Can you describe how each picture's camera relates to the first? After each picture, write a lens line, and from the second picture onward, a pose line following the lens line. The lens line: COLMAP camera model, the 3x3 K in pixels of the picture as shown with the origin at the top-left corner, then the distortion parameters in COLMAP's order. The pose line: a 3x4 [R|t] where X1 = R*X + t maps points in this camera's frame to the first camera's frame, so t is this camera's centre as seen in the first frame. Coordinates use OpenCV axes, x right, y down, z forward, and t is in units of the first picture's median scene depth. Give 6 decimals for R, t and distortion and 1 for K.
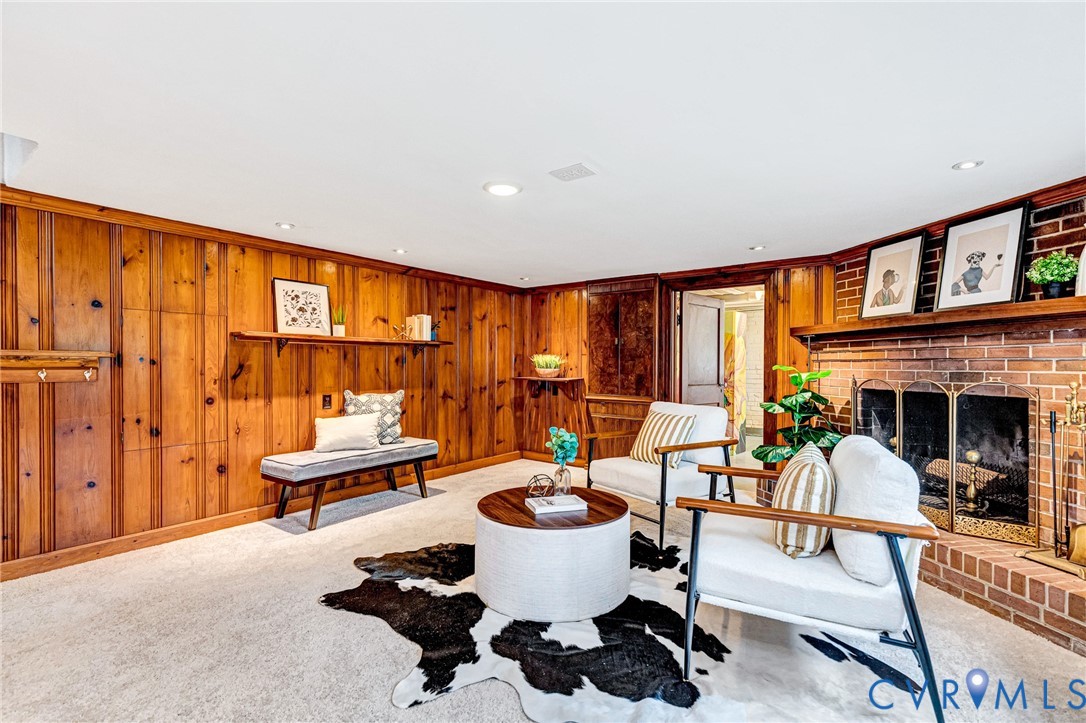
lens RADIAL K [[492.1, 0, 544.4], [0, 492.1, 377.3], [0, 0, 1]] dist [0.000768, 0.000088]
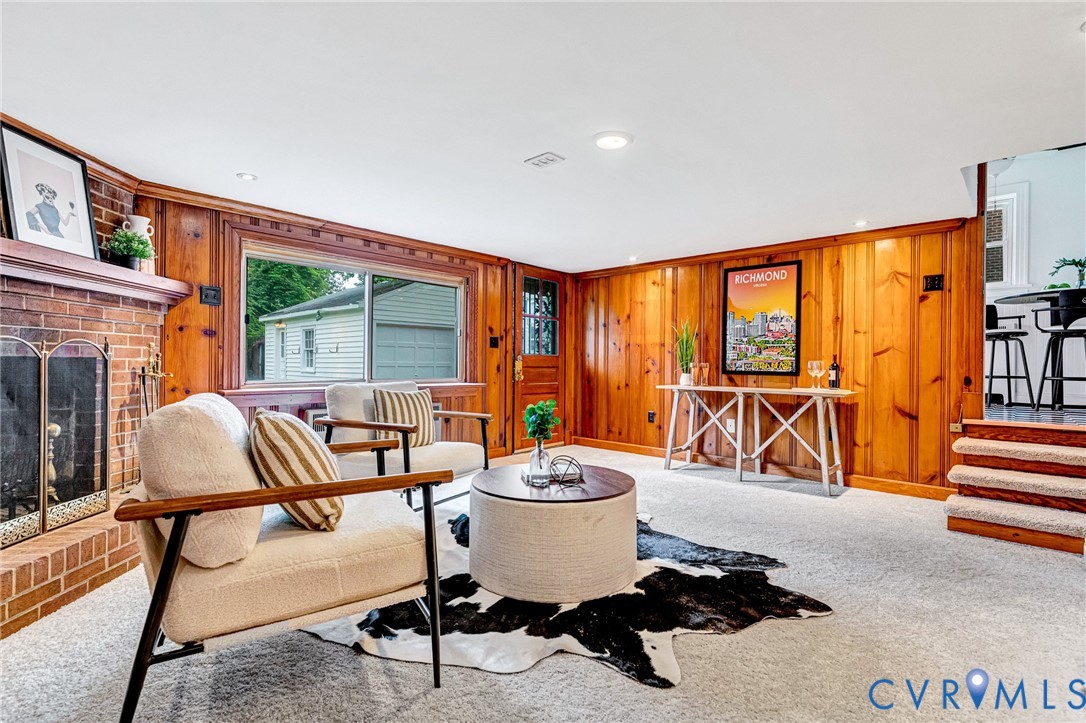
lens RADIAL K [[511.7, 0, 544.8], [0, 511.7, 357.3], [0, 0, 1]] dist [0.003887, 0.000592]
pose [[-0.992673, -0.014906, 0.119905, -0.075157], [-0.014094, 0.999872, 0.007618, 0.020010], [-0.120003, 0.005872, -0.992756, 1.892792]]
